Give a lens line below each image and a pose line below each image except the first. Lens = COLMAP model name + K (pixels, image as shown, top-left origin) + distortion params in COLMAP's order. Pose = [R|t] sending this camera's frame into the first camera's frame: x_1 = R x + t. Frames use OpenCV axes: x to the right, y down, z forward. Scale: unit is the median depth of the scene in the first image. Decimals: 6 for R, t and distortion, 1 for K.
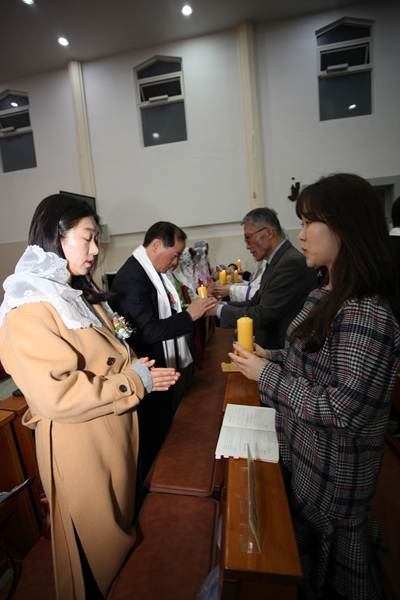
lens RADIAL K [[297.4, 0, 199.6], [0, 297.4, 293.7], [0, 0, 1]] dist [-0.059331, 0.022915]
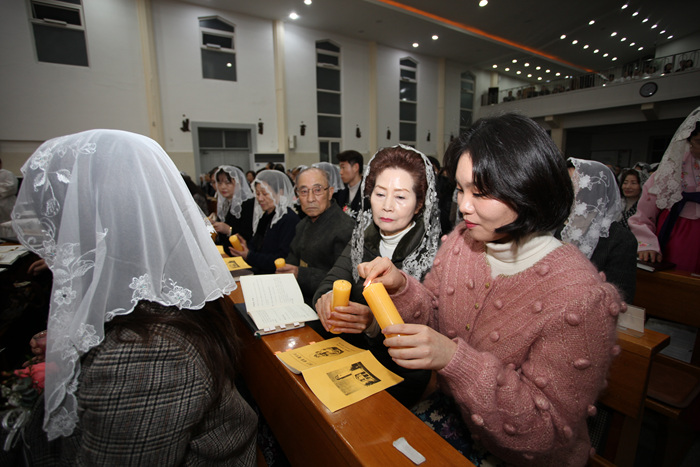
lens RADIAL K [[346.9, 0, 349.1], [0, 346.9, 228.2], [0, 0, 1]] dist [-0.059331, 0.022915]
pose [[0.738510, -0.045013, 0.672738, -0.209714], [0.041513, 0.998912, 0.021266, 0.137256], [-0.672964, 0.012222, 0.739575, -0.700256]]
